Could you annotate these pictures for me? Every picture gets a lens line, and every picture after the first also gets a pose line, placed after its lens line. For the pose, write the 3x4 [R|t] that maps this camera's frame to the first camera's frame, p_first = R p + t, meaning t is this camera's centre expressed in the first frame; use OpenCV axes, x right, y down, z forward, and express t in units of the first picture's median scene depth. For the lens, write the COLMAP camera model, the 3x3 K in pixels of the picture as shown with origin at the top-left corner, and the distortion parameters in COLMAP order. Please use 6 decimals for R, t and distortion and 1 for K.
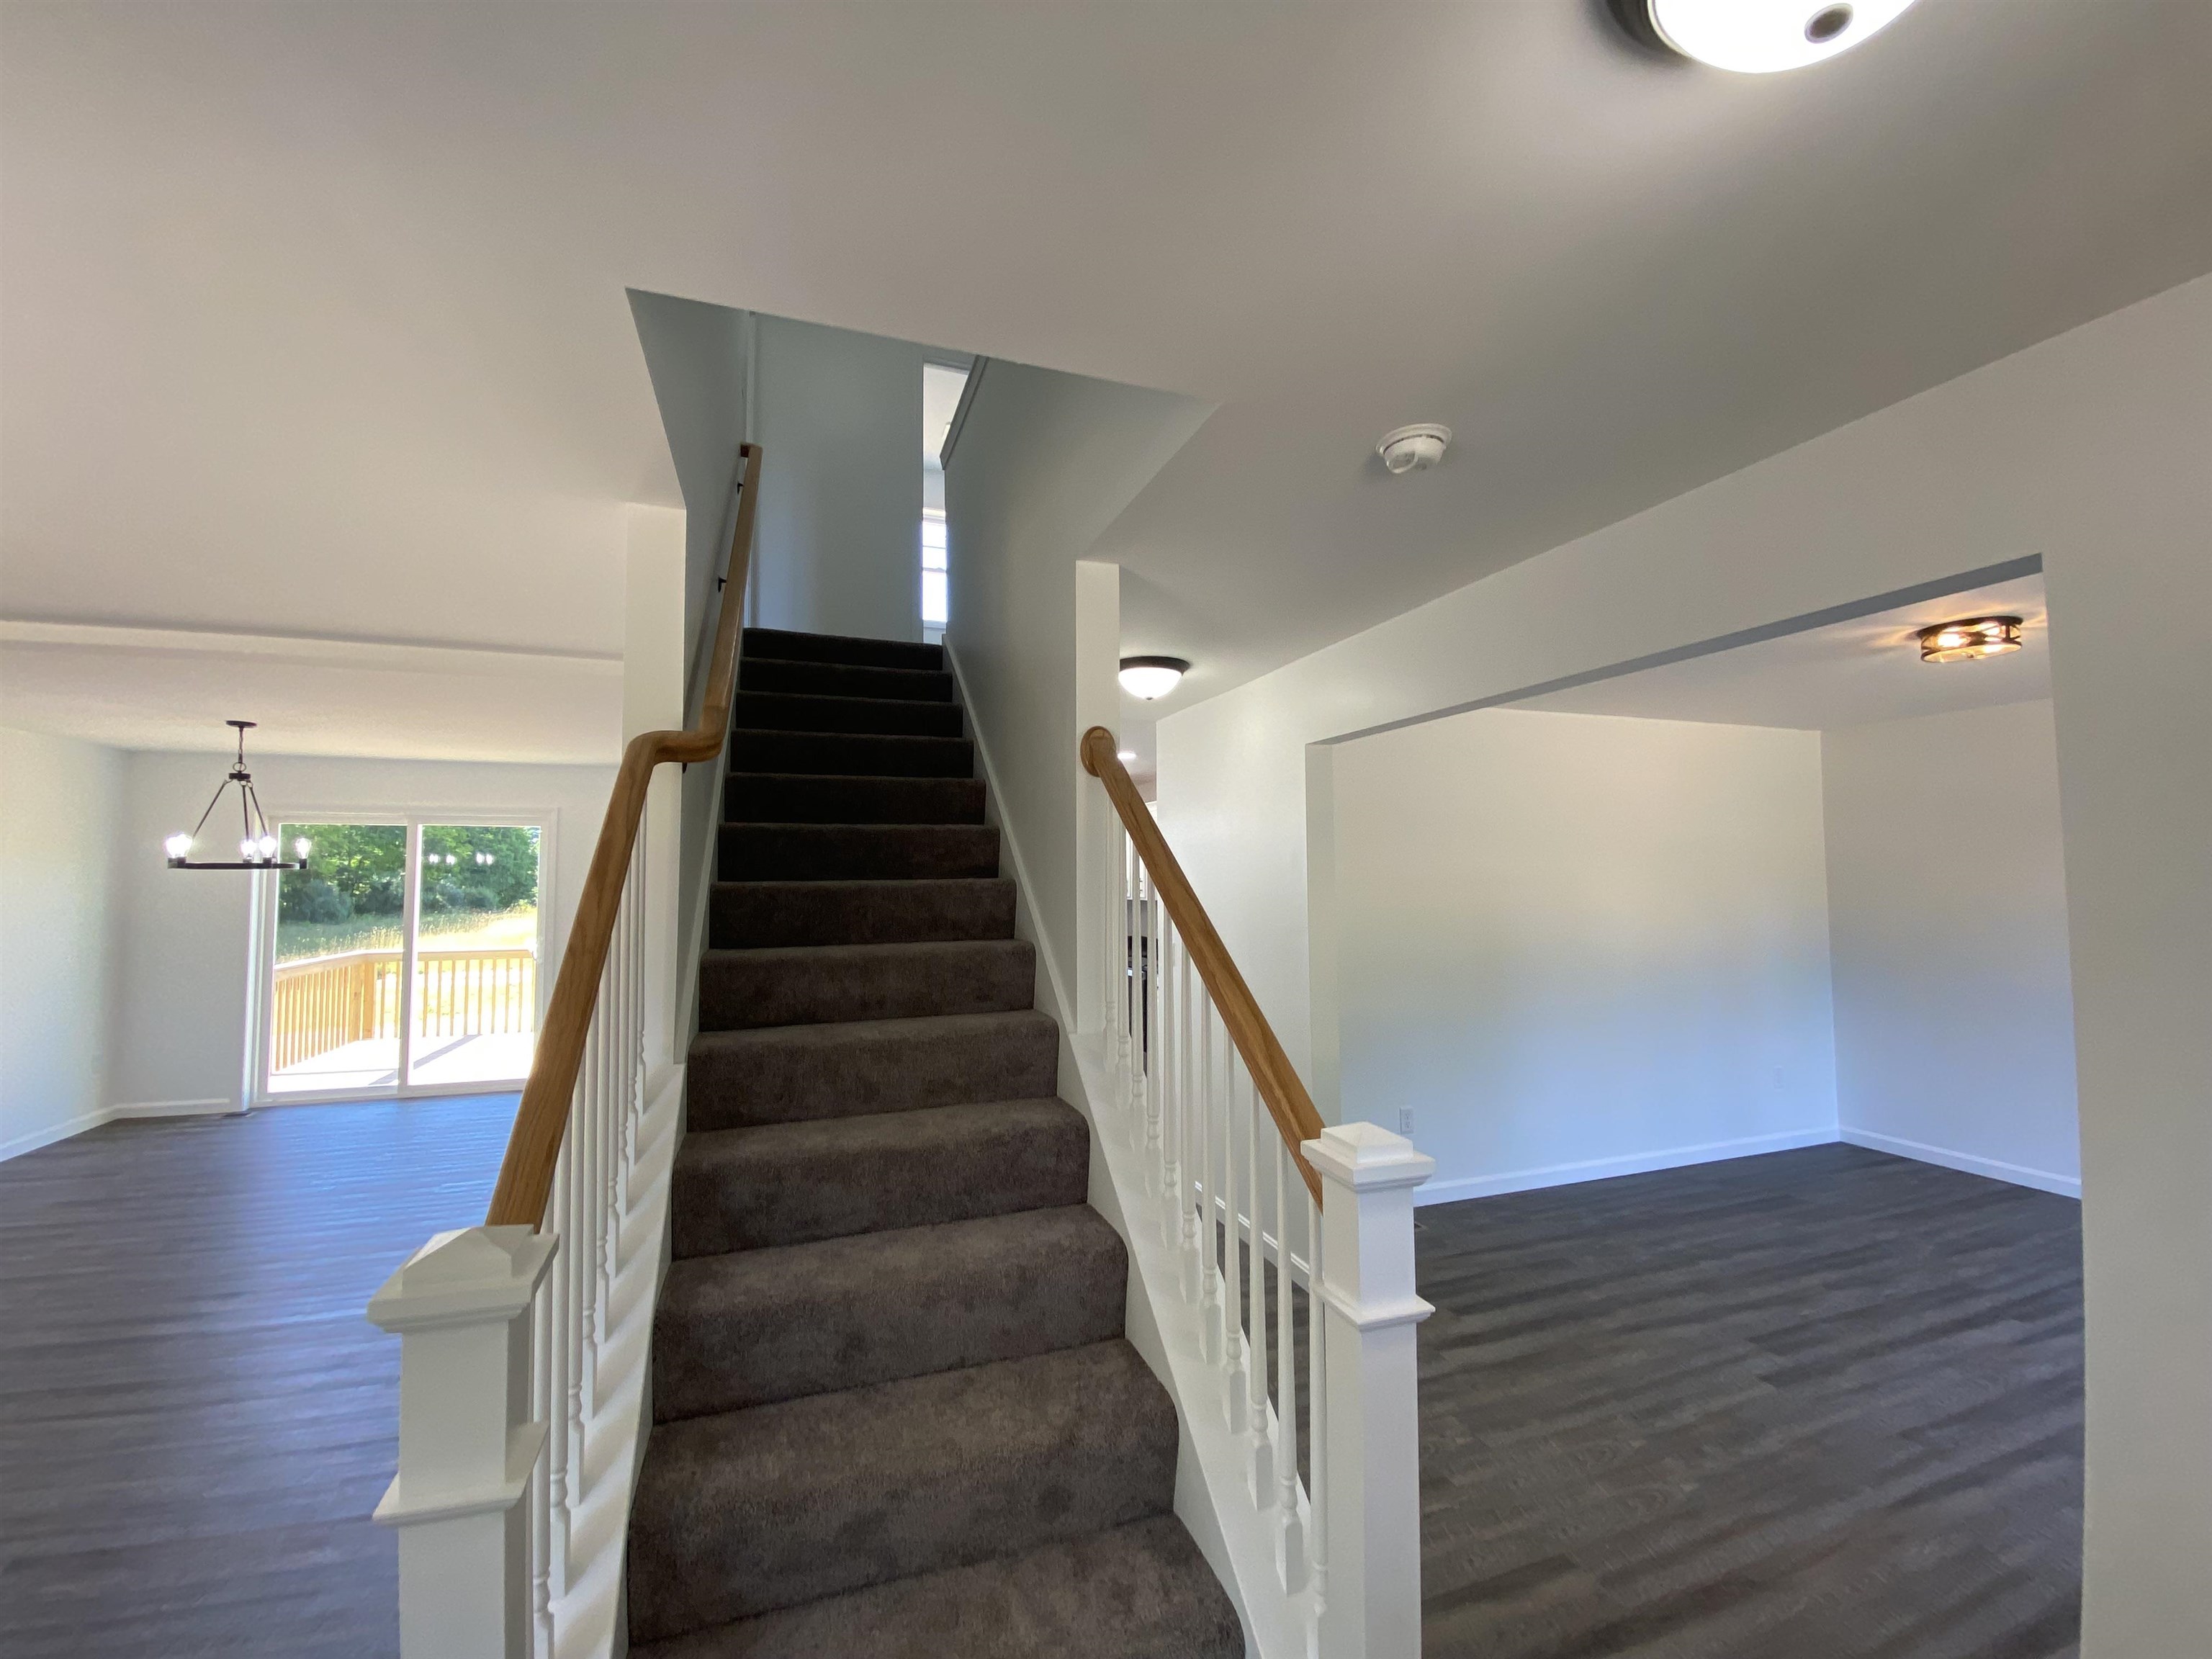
lens RADIAL K [[905.5, 0, 1107.6], [0, 905.5, 830.6], [0, 0, 1]] dist [-0.027353, -0.001498]
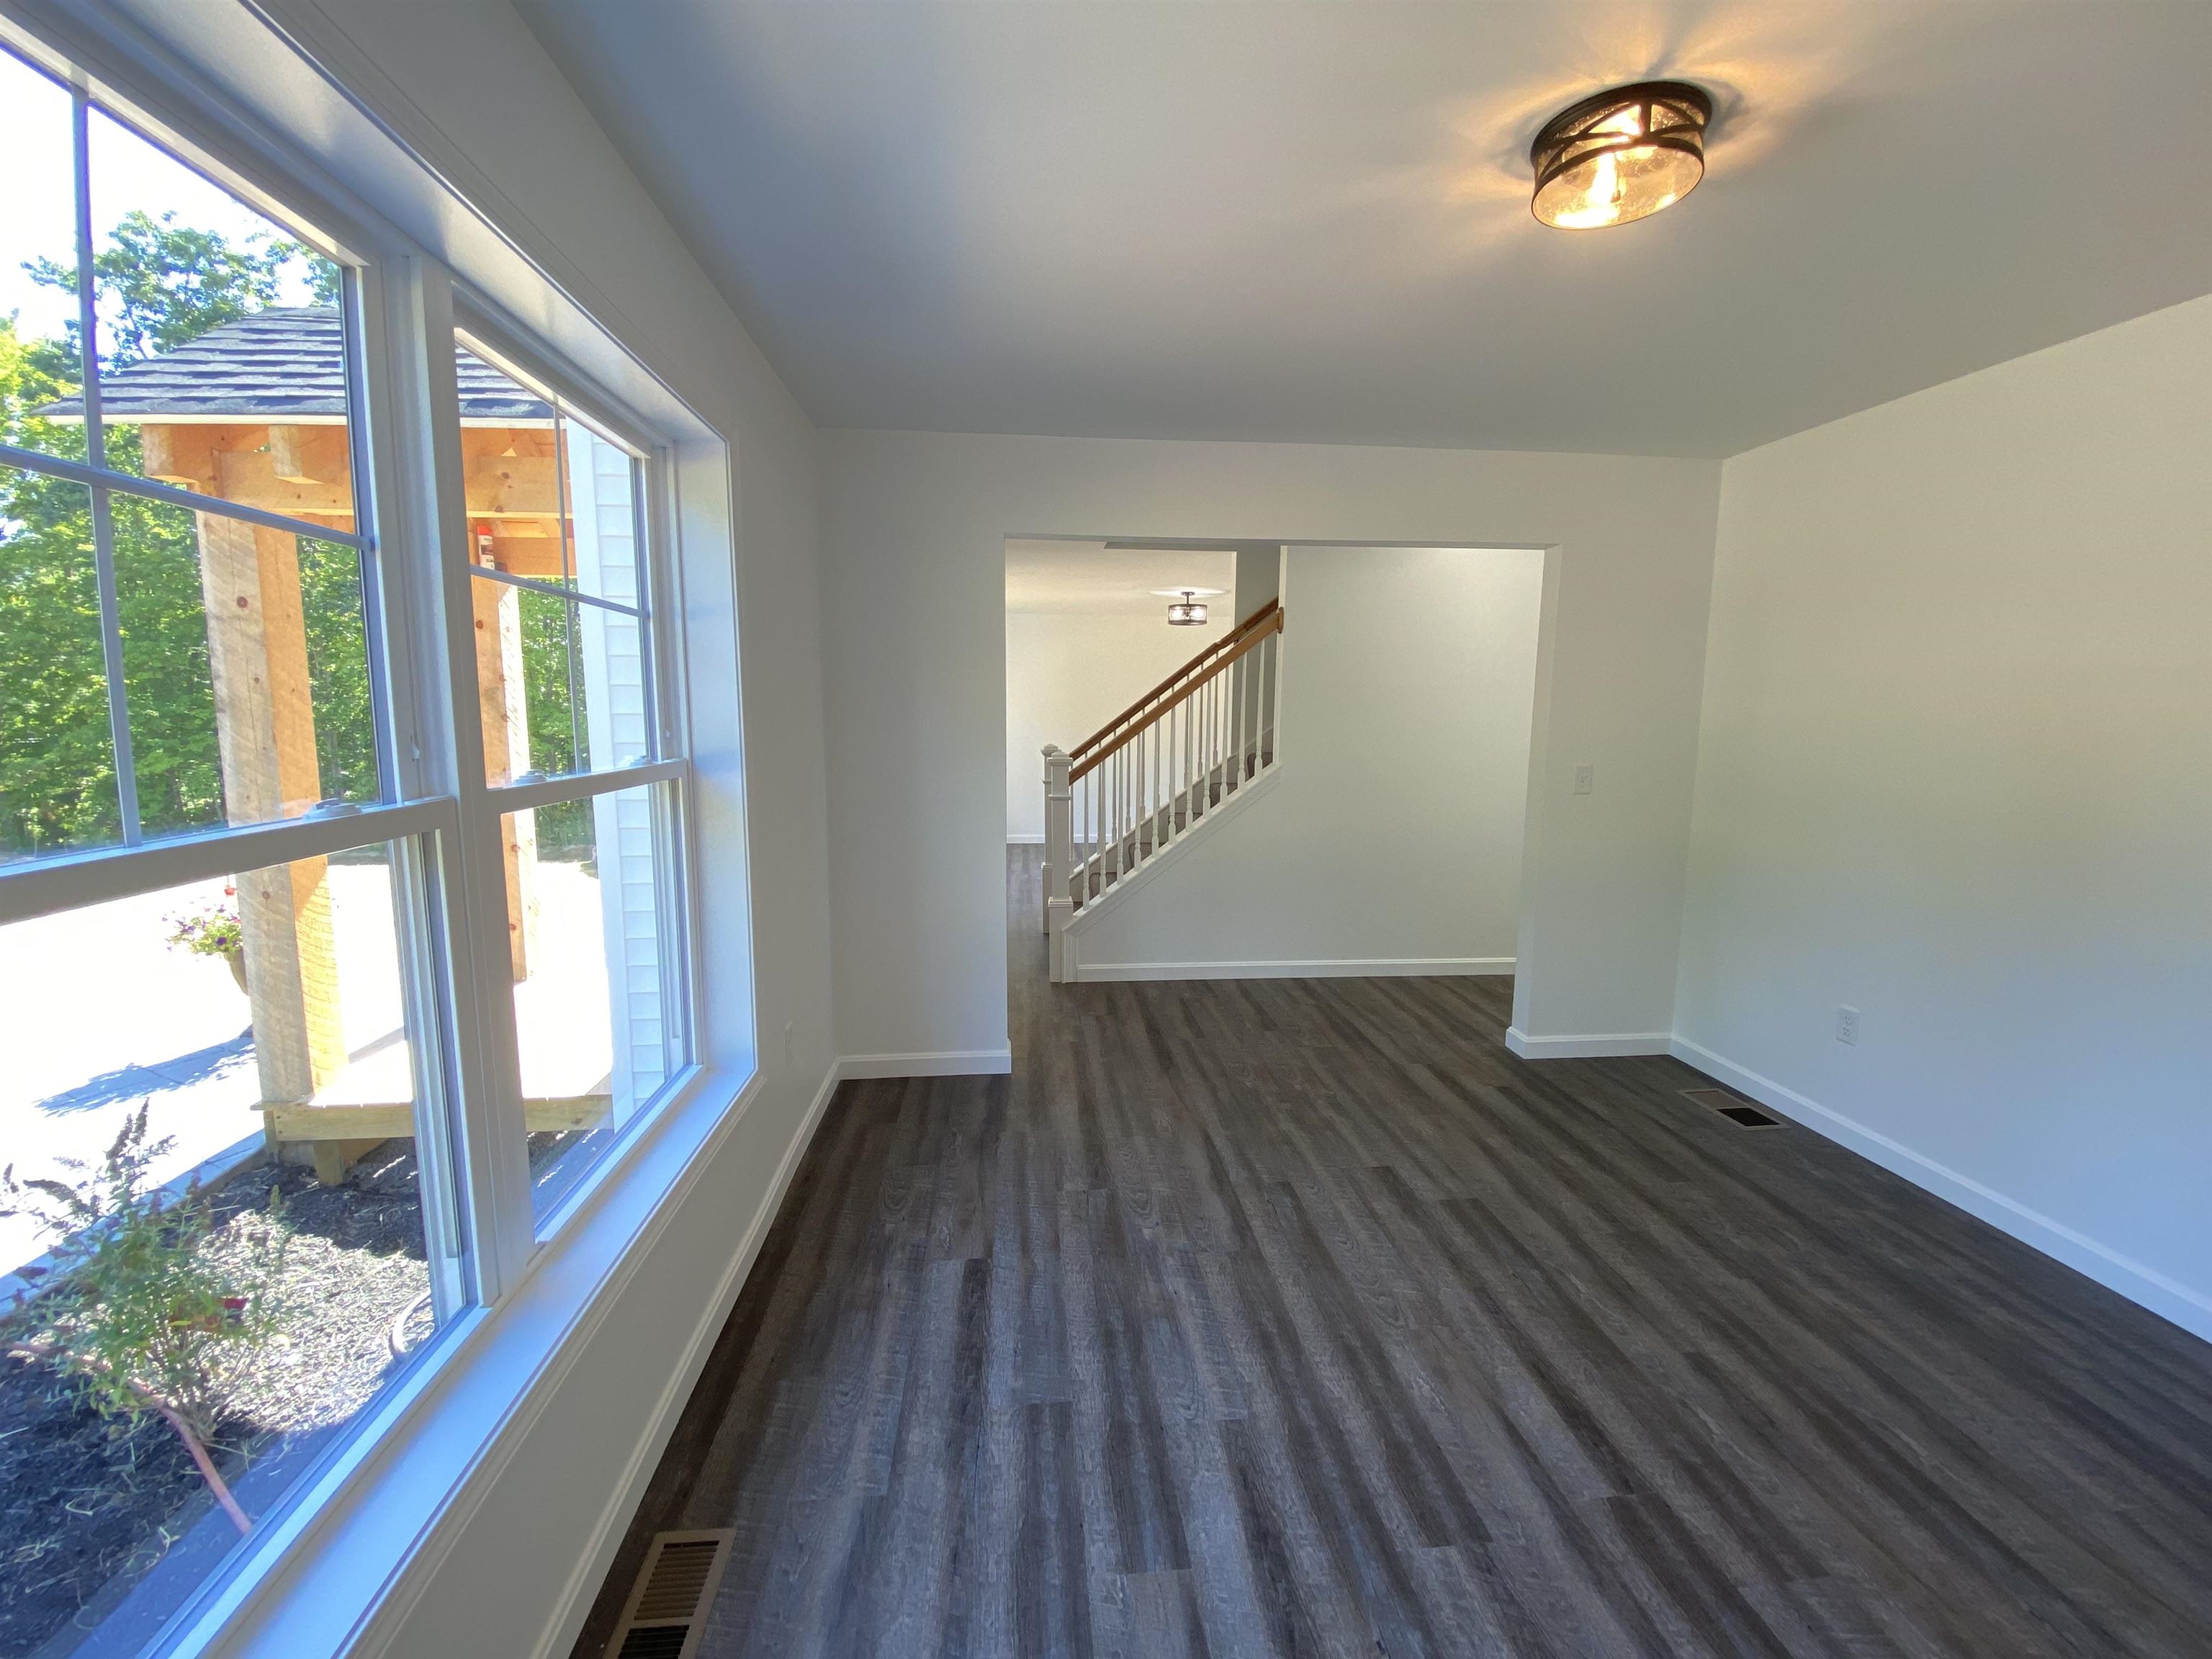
lens RADIAL K [[905.5, 0, 1109.9], [0, 905.5, 829.4], [0, 0, 1]] dist [-0.027353, -0.001498]
pose [[-0.237800, 0.114437, -0.964549, 1.504769], [0.037025, 0.993382, 0.108730, 0.085042], [0.970608, -0.009856, -0.240464, 0.789749]]
